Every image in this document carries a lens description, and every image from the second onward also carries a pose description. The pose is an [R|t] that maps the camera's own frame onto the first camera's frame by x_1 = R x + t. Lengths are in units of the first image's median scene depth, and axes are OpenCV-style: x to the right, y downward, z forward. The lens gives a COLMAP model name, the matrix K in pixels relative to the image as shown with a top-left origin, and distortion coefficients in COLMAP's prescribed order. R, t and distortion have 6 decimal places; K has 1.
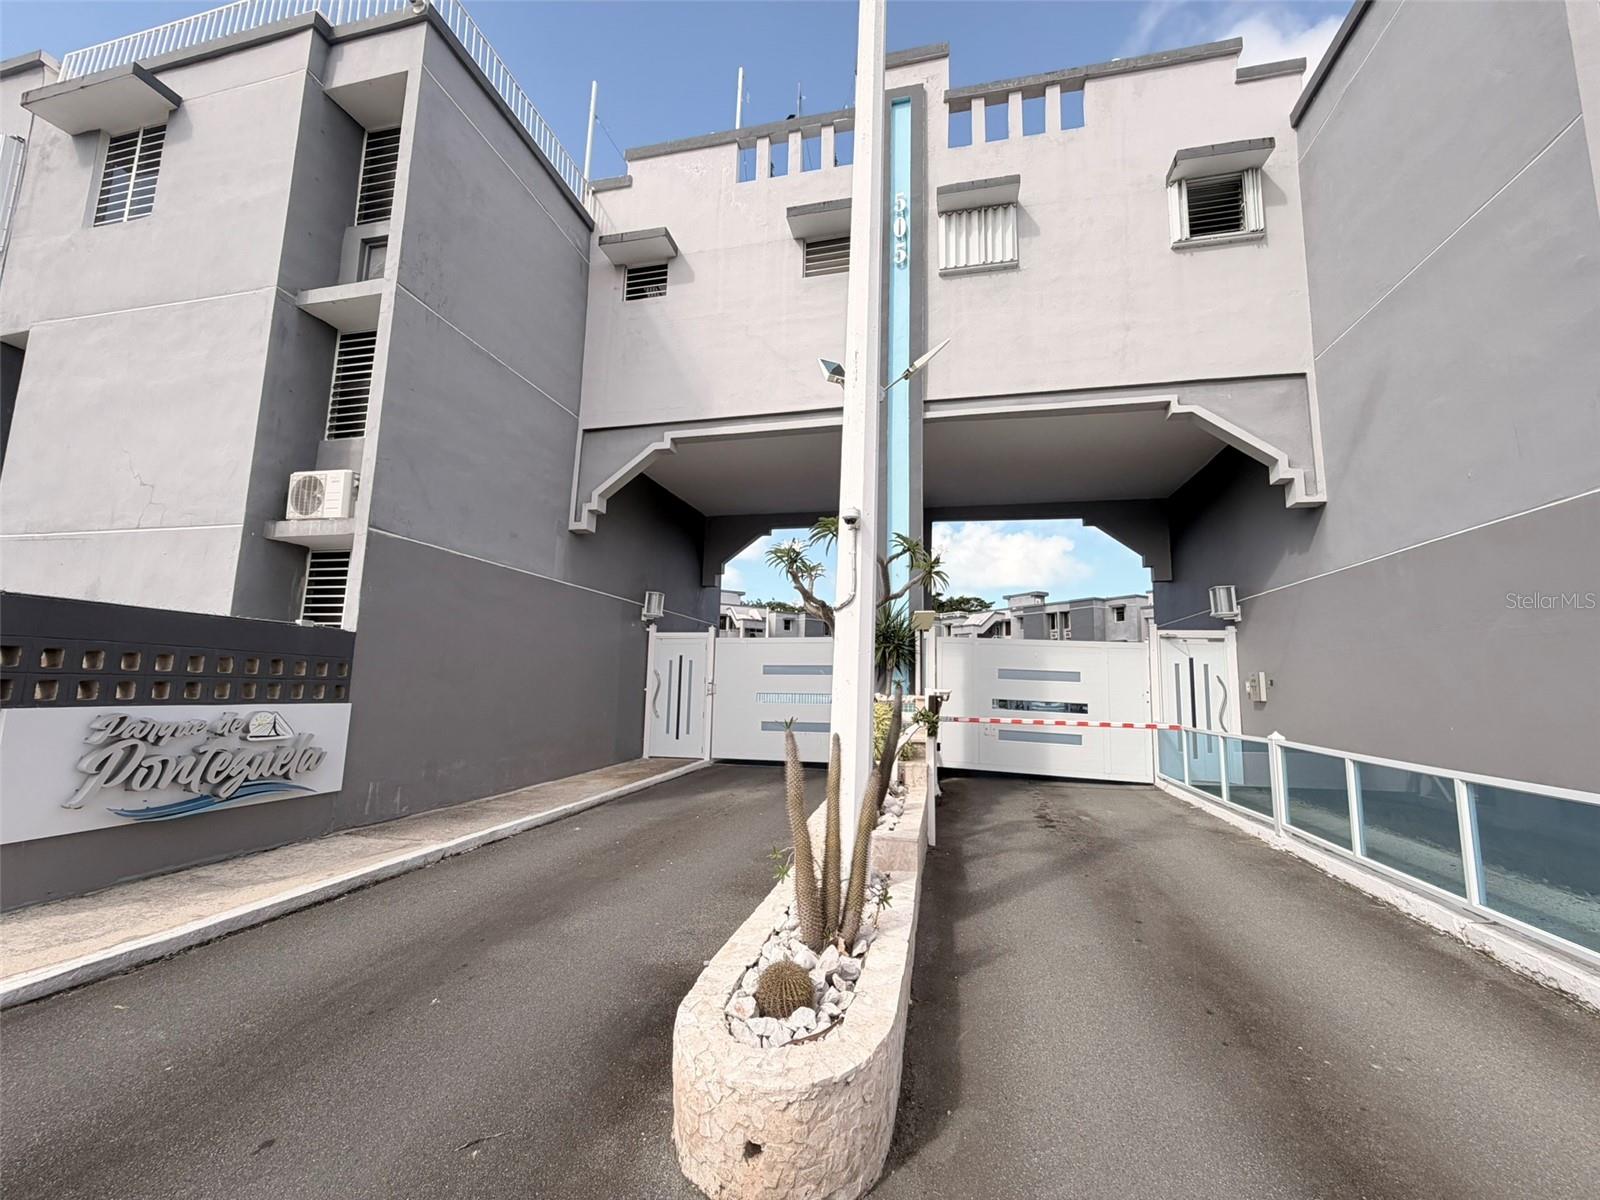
lens RADIAL K [[641.9, 0, 794.8], [0, 641.9, 599.5], [0, 0, 1]] dist [-0.001298, -0.000042]
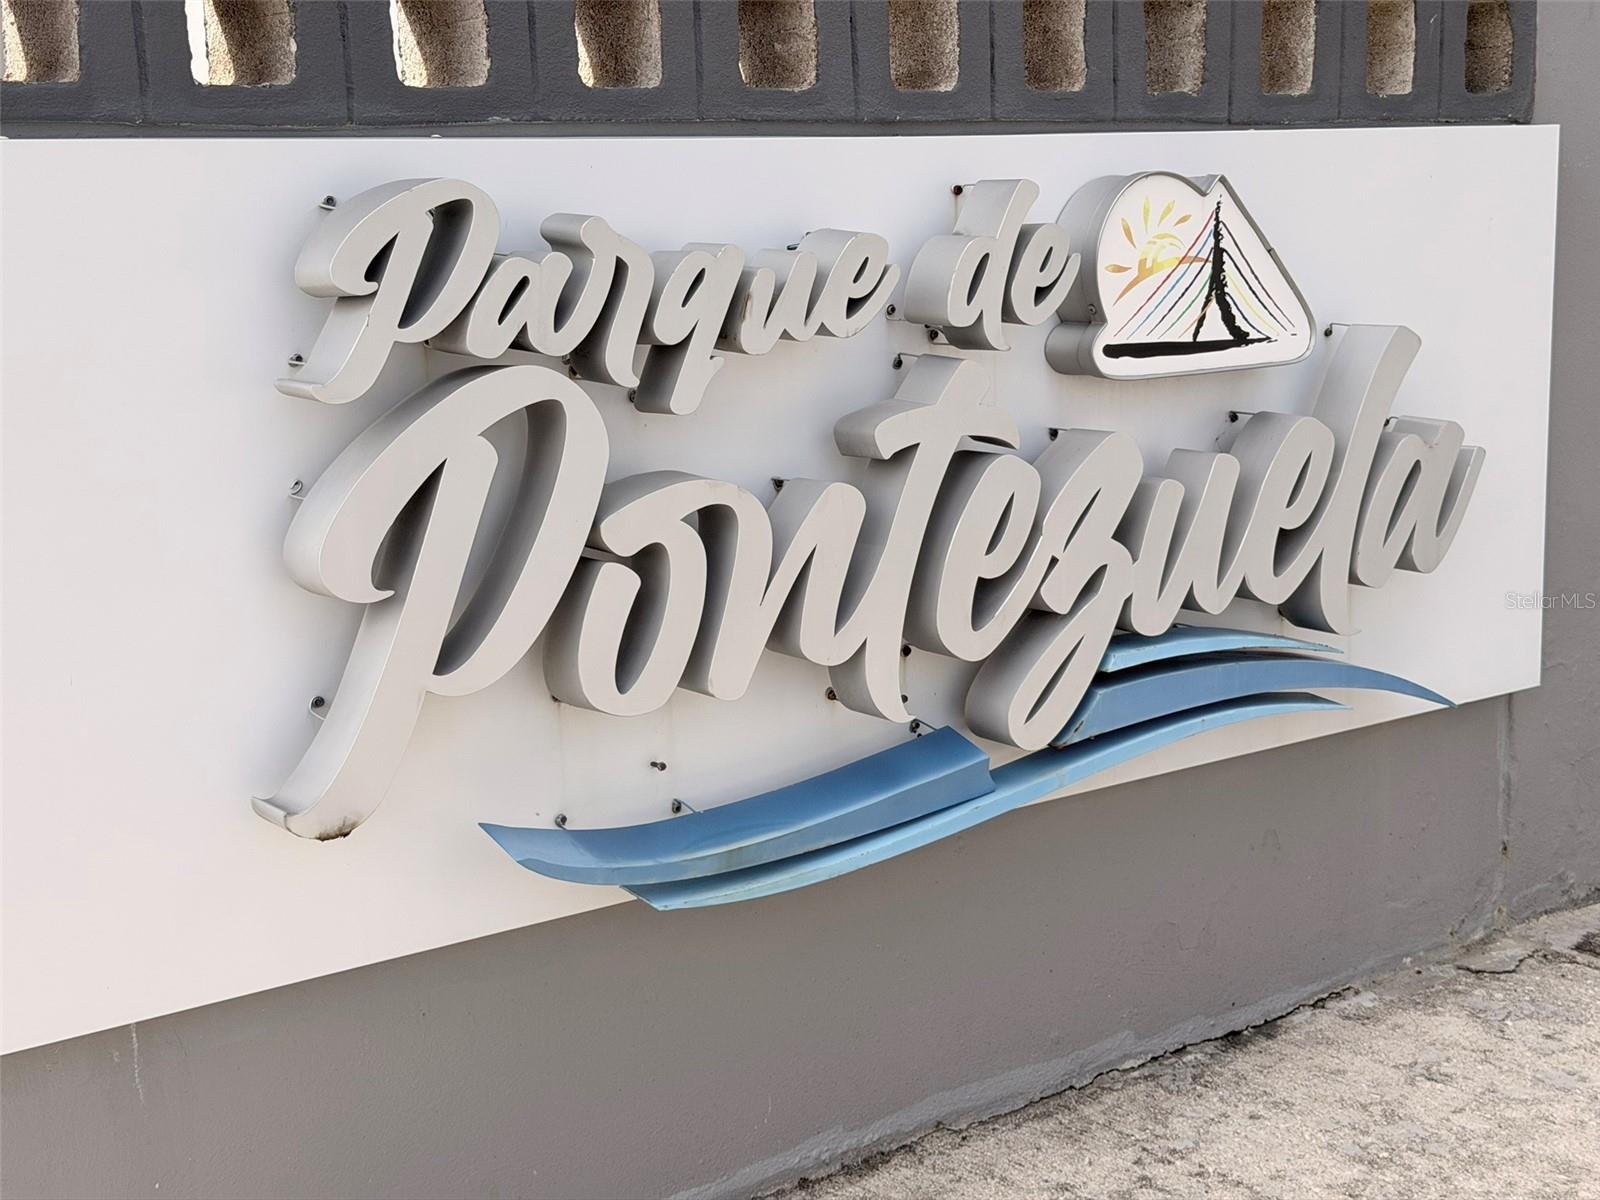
lens RADIAL K [[2232.1, 0, 800.4], [0, 2232.1, 600.1], [0, 0, 1]] dist [0.003438, 0.000000]
pose [[0.766773, 0.068824, -0.638219, -0.615164], [0.134993, 0.954714, 0.265137, 0.133025], [0.627564, -0.289455, 0.722758, 0.612882]]
